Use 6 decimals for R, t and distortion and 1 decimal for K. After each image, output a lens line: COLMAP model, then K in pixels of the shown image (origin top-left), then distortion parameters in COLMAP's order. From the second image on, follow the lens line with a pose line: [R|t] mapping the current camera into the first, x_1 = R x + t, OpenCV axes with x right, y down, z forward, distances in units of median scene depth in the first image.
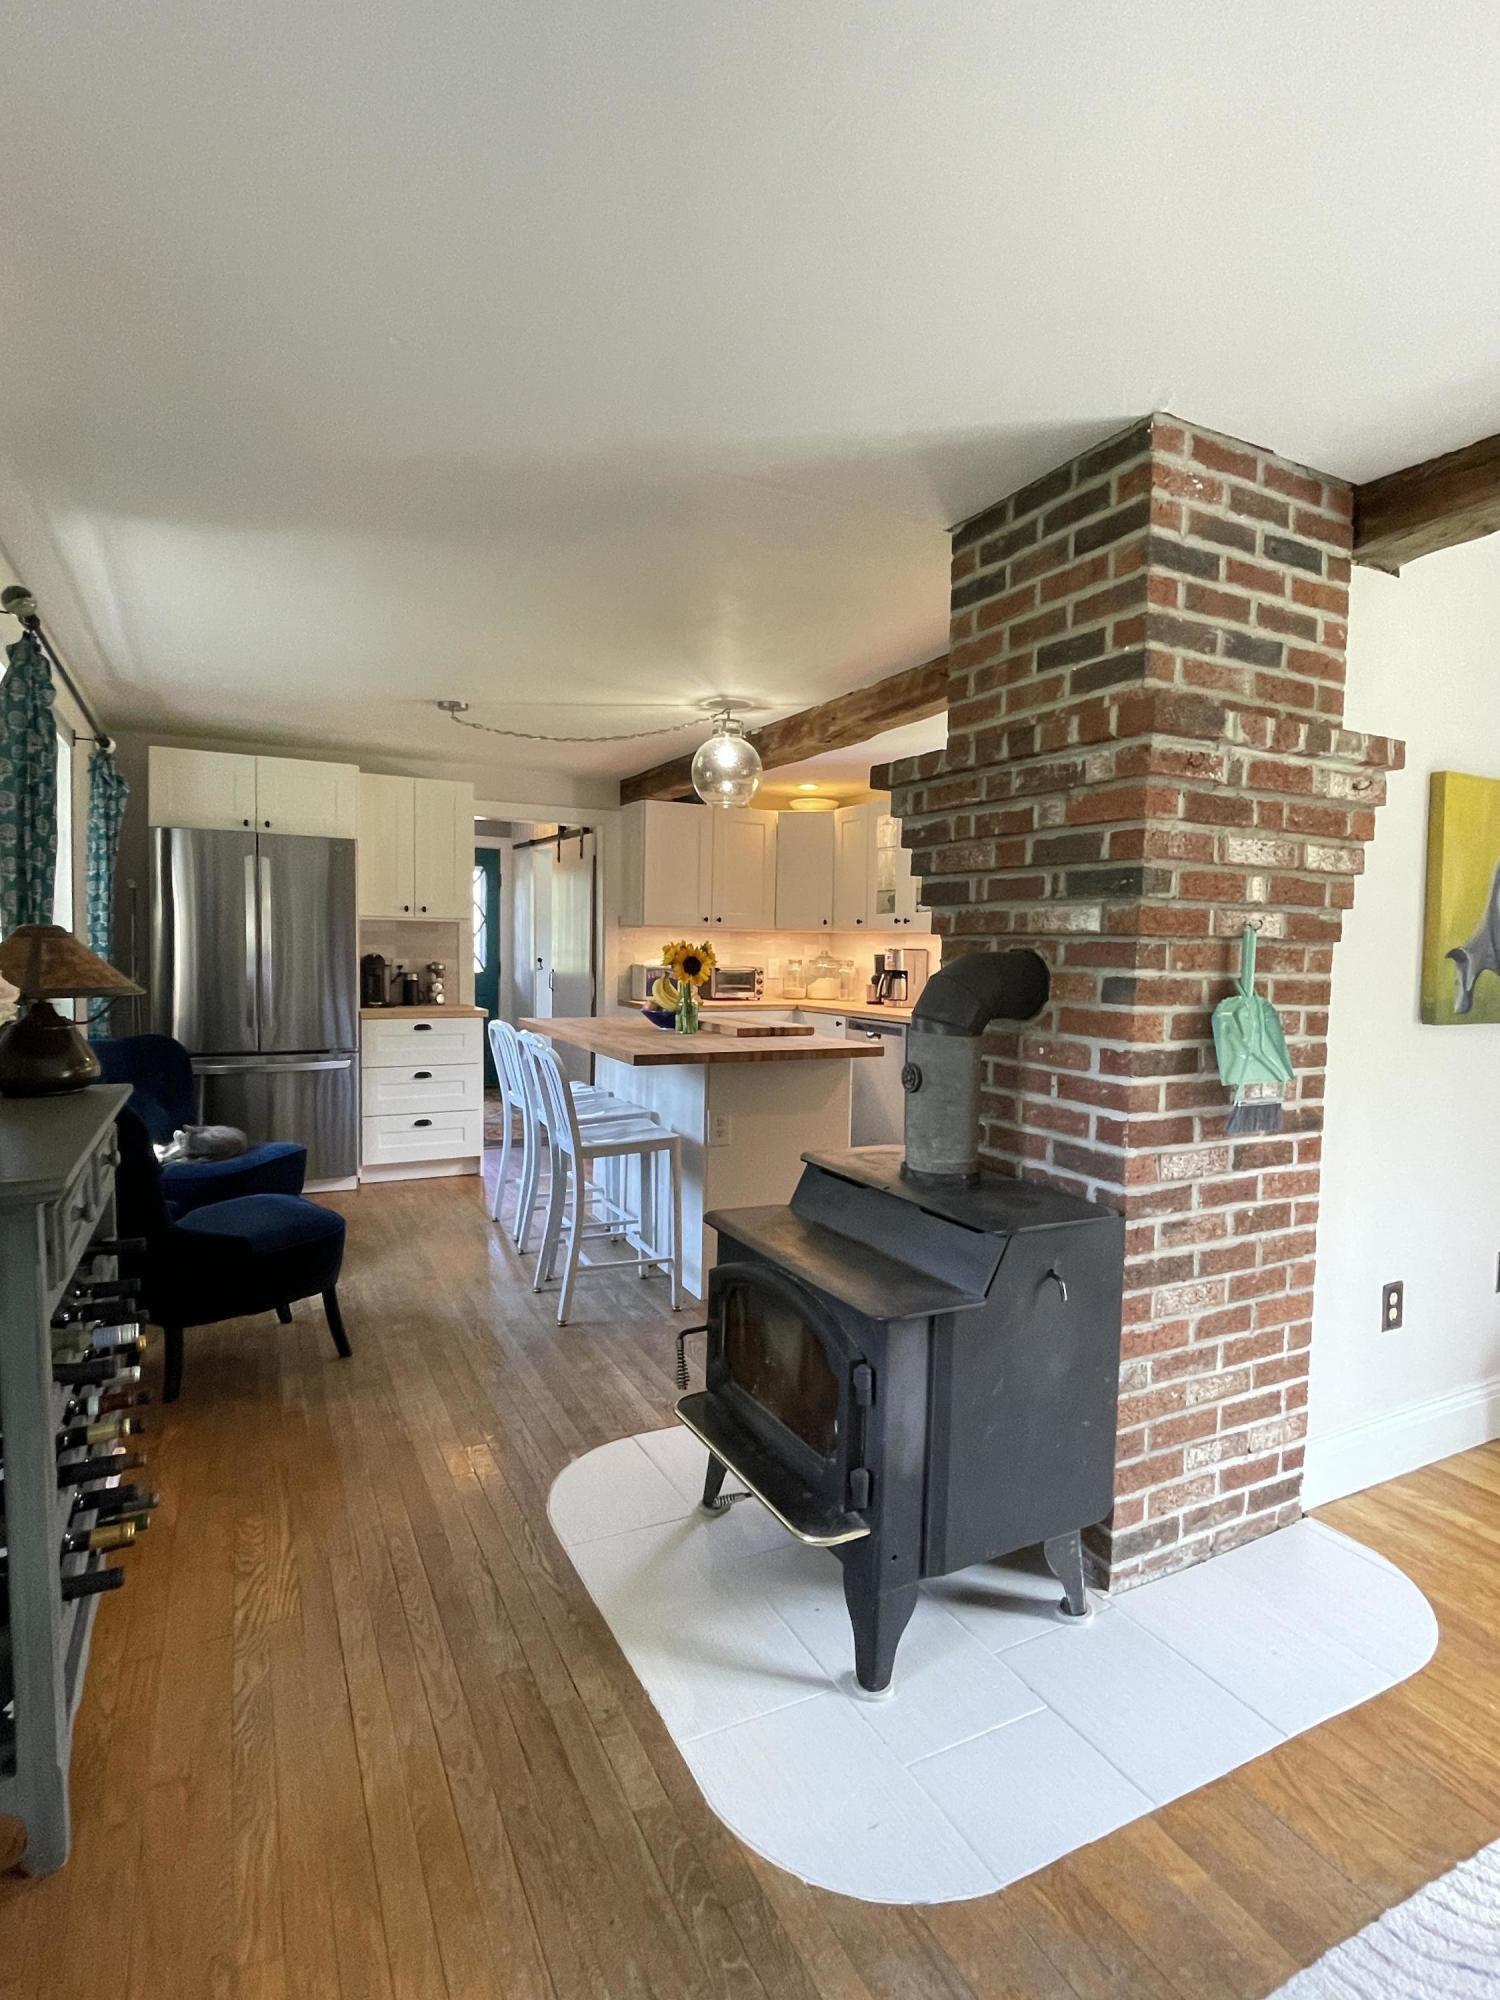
lens RADIAL K [[1010.3, 0, 745.7], [0, 1010.3, 996.6], [0, 0, 1]] dist [-0.004563, -0.003934]
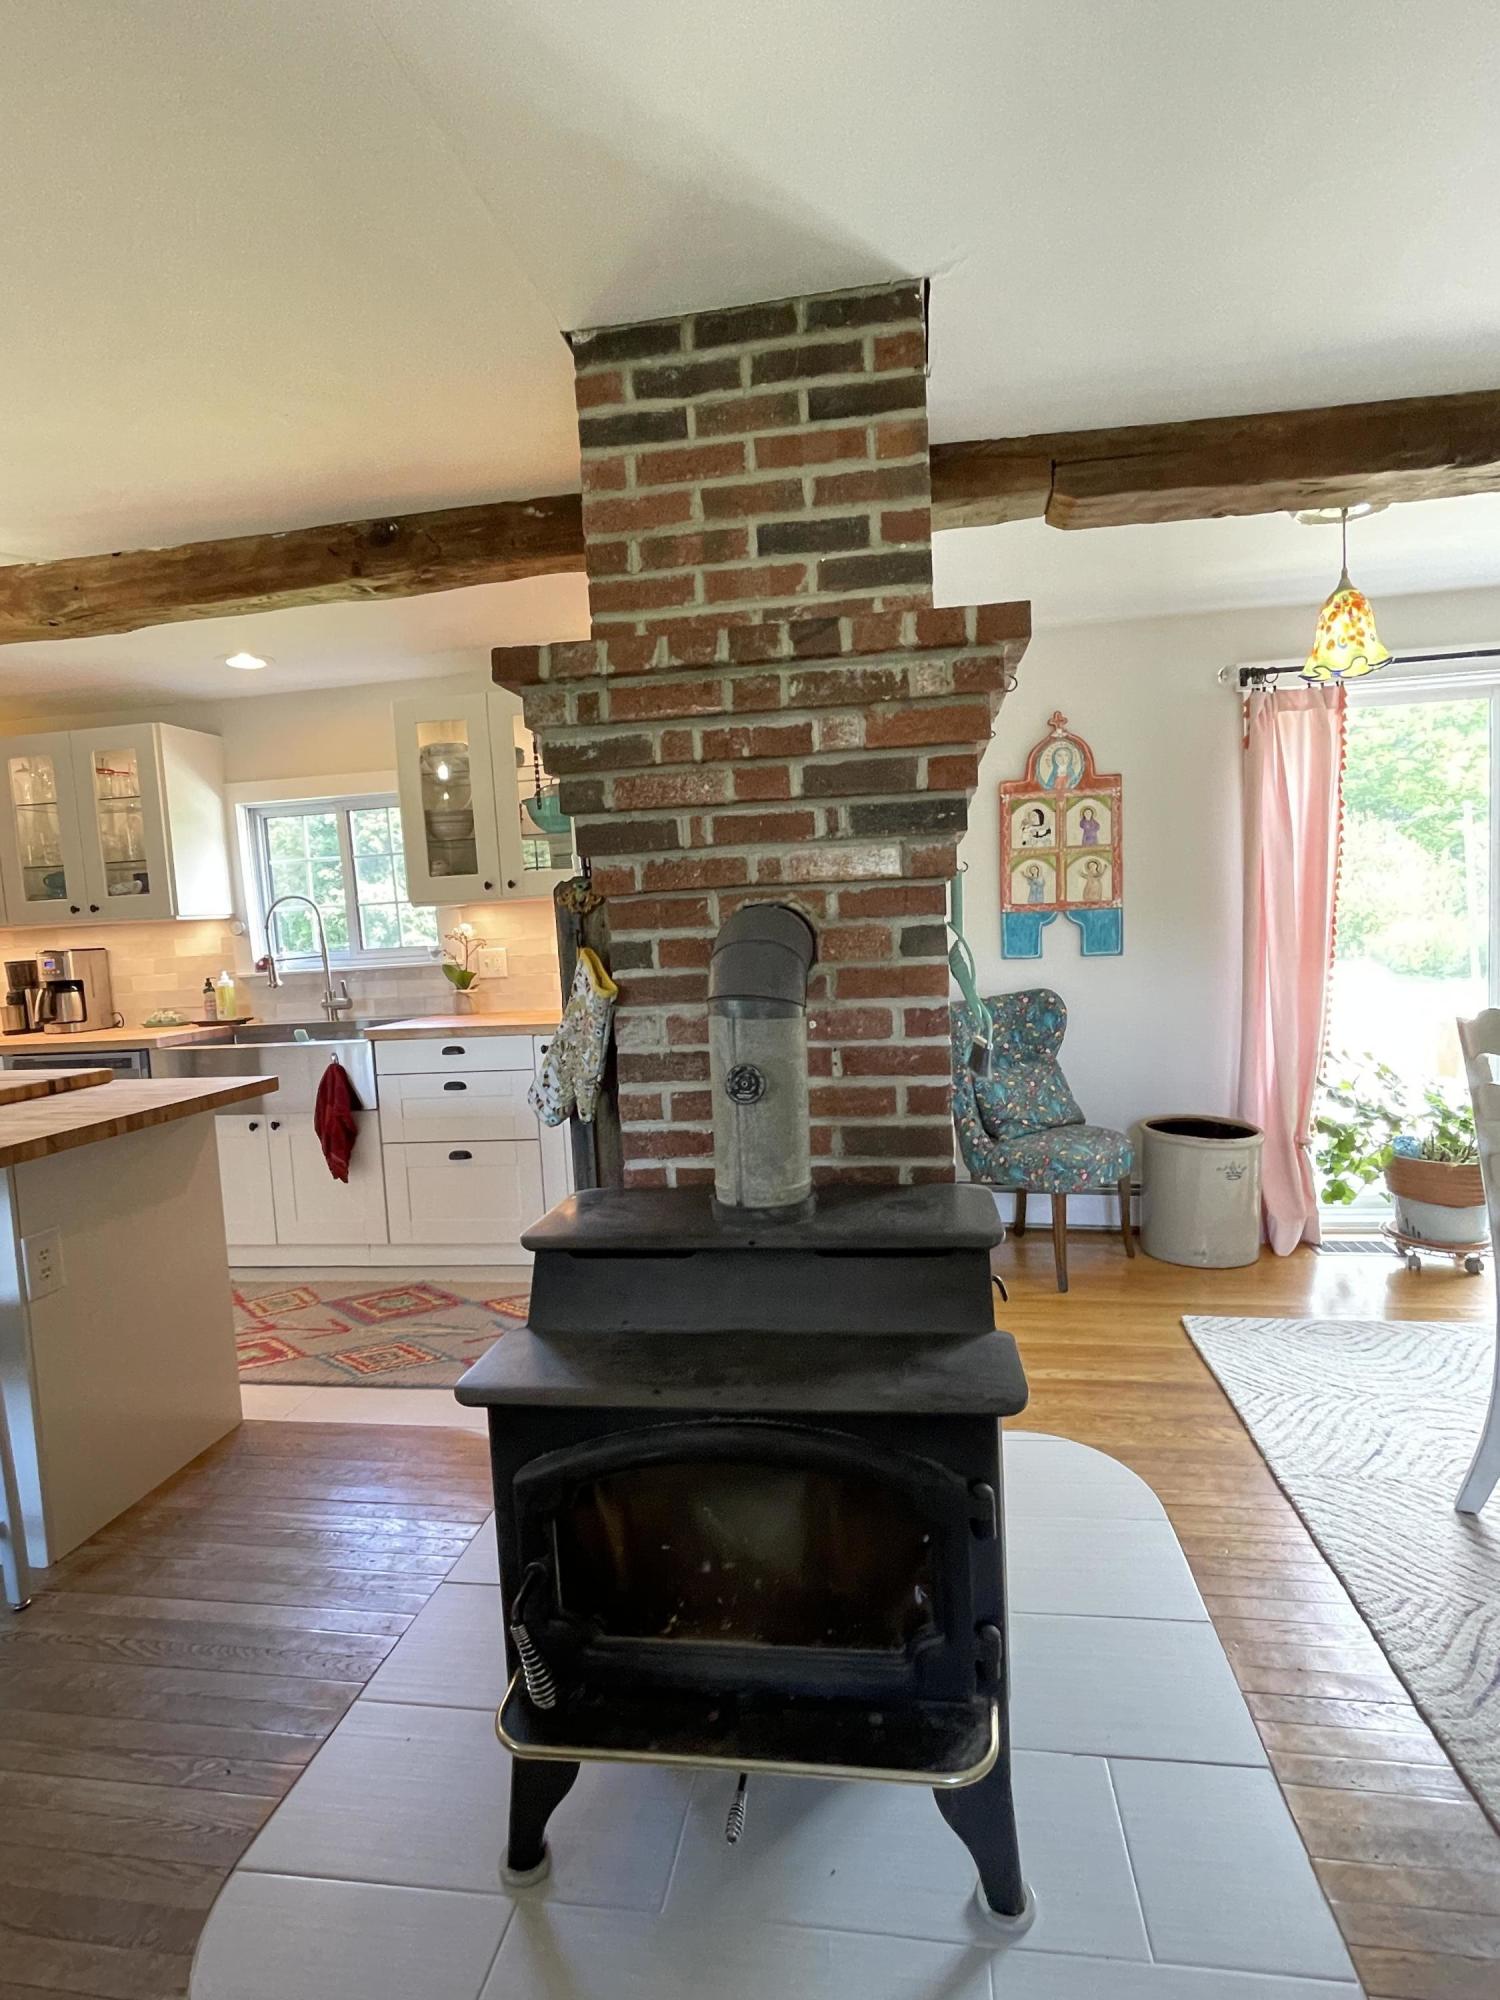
lens RADIAL K [[1010.3, 0, 744.0], [0, 1010.3, 996.8], [0, 0, 1]] dist [-0.004563, -0.003934]
pose [[0.585452, -0.111816, 0.802959, -0.403296], [0.103621, 0.992640, 0.062678, -0.026922], [-0.804058, 0.046509, 0.592730, 0.561103]]
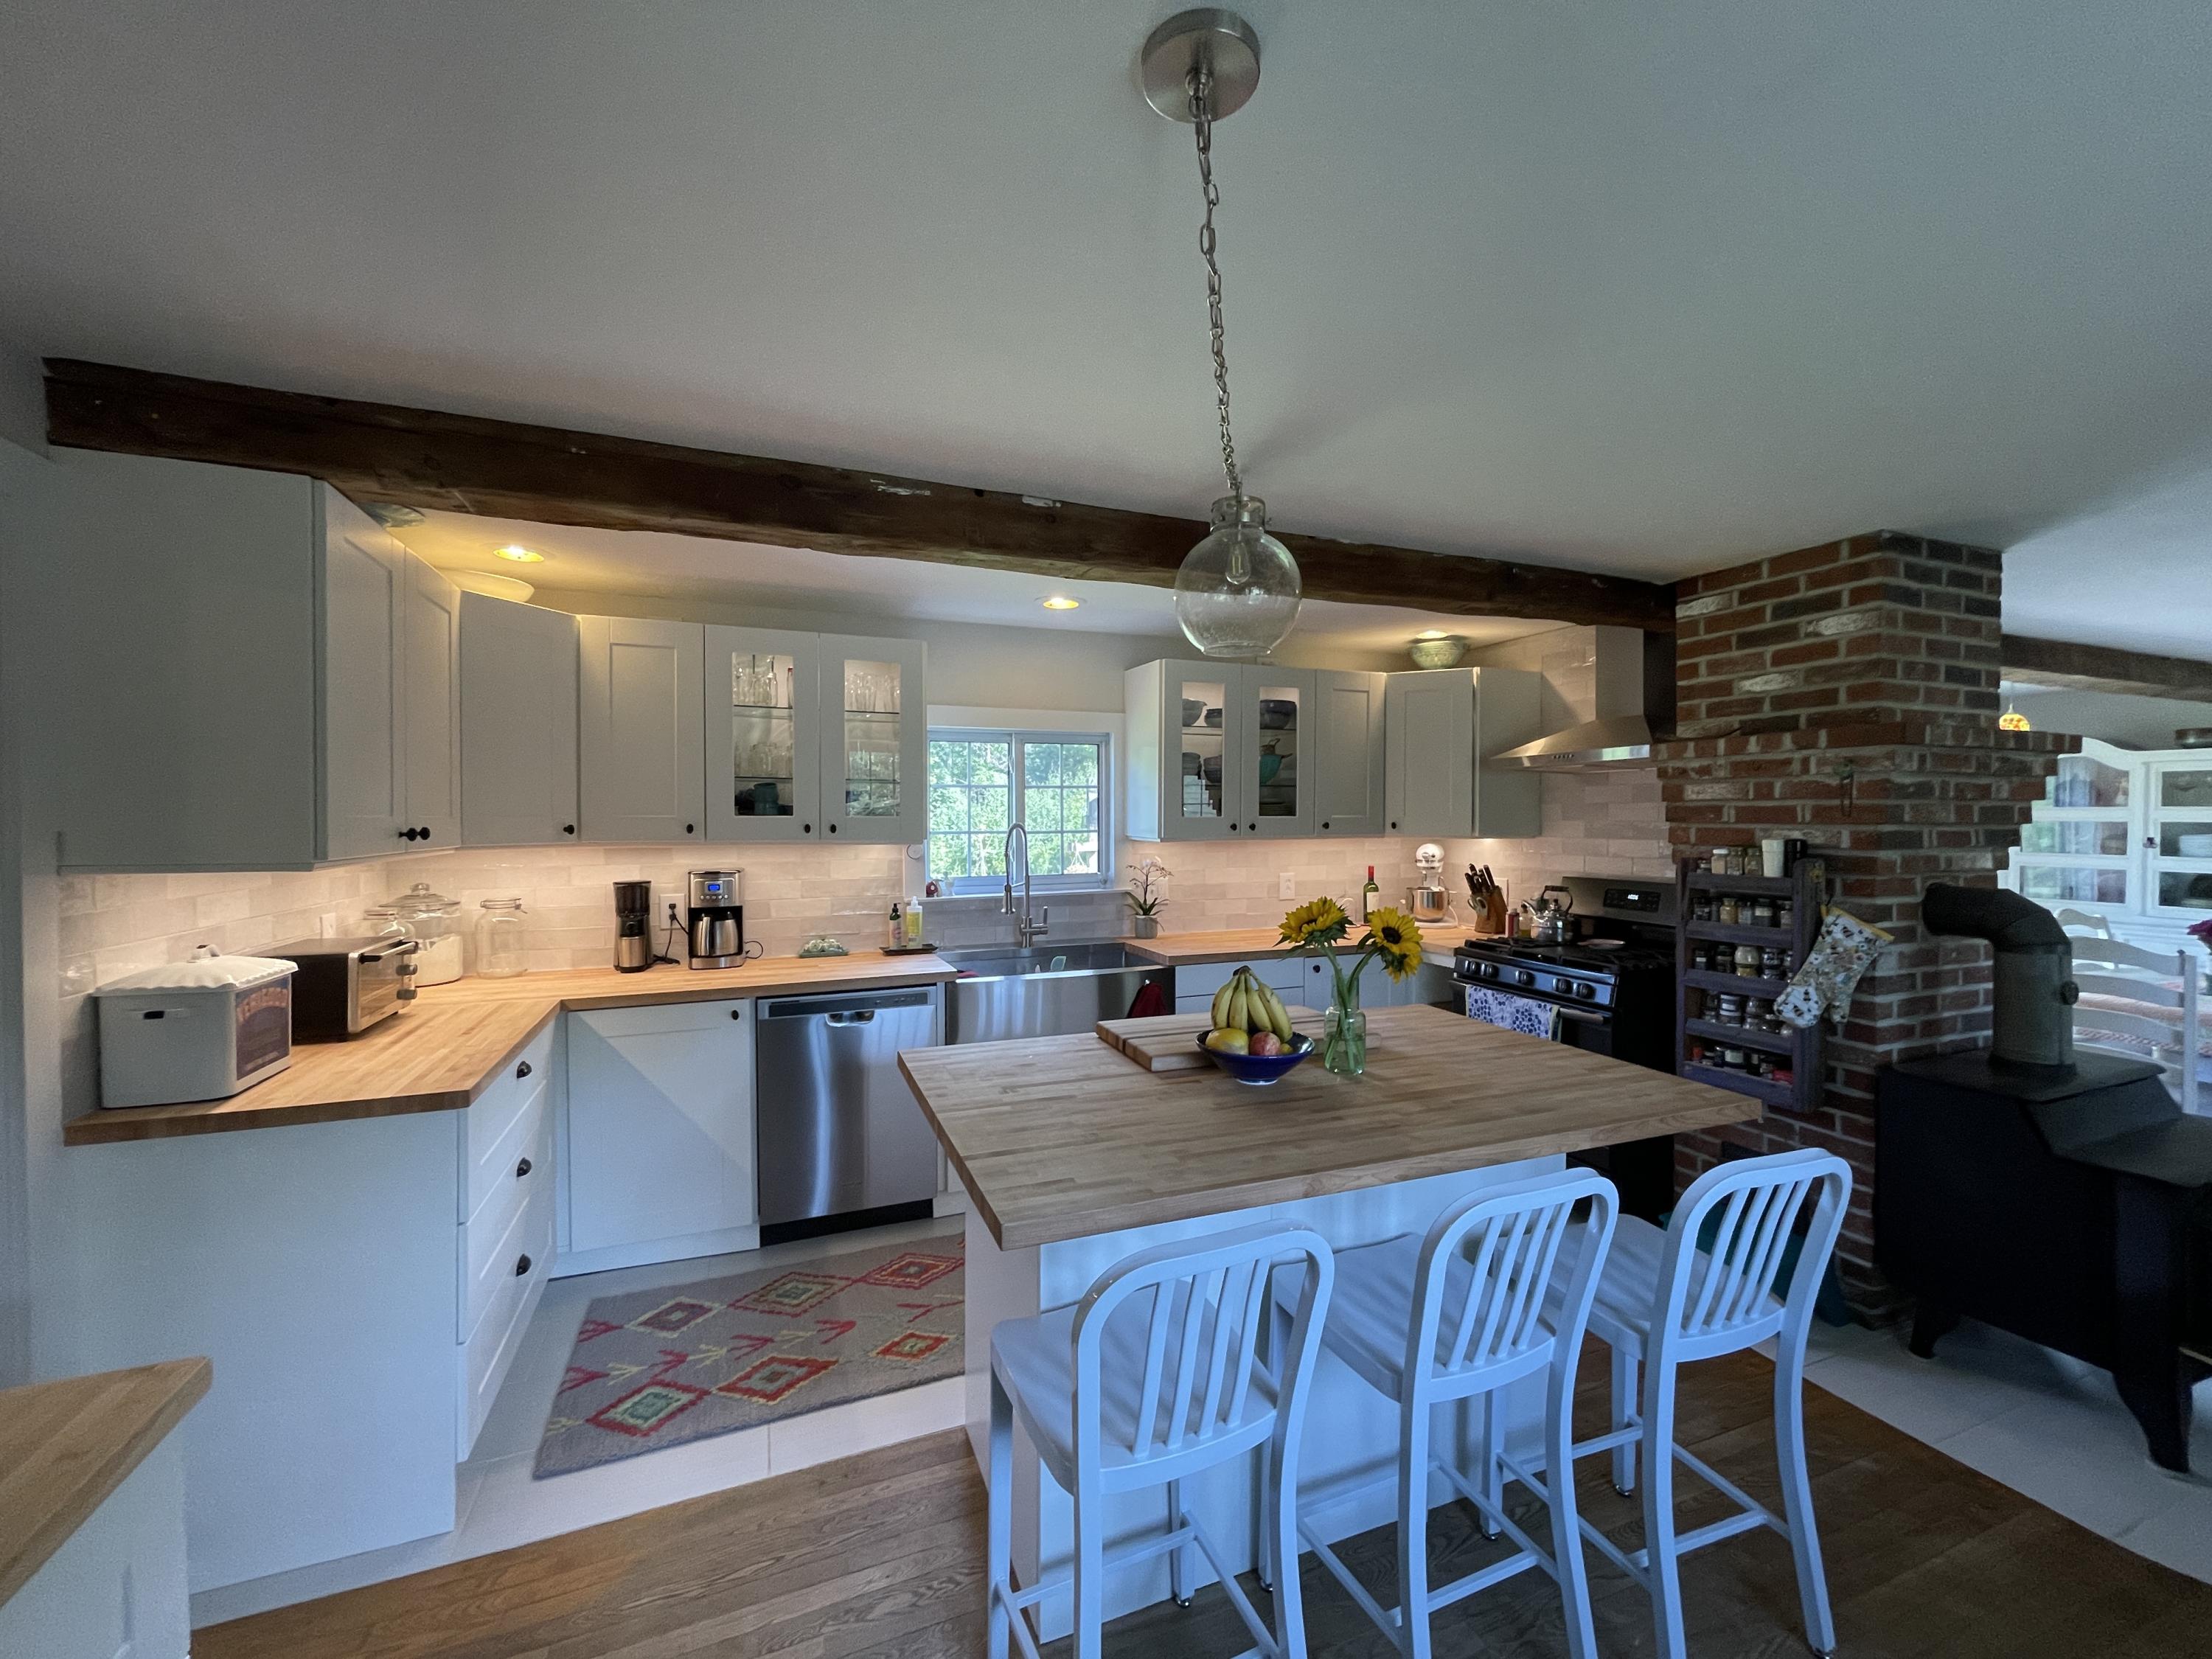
lens RADIAL K [[891.4, 0, 1099.0], [0, 891.4, 826.5], [0, 0, 1]] dist [-0.000175, -0.000652]
pose [[0.097957, -0.031442, 0.994694, -1.050448], [0.052760, 0.998259, 0.026359, -0.219930], [-0.993791, 0.049898, 0.099446, 2.062776]]
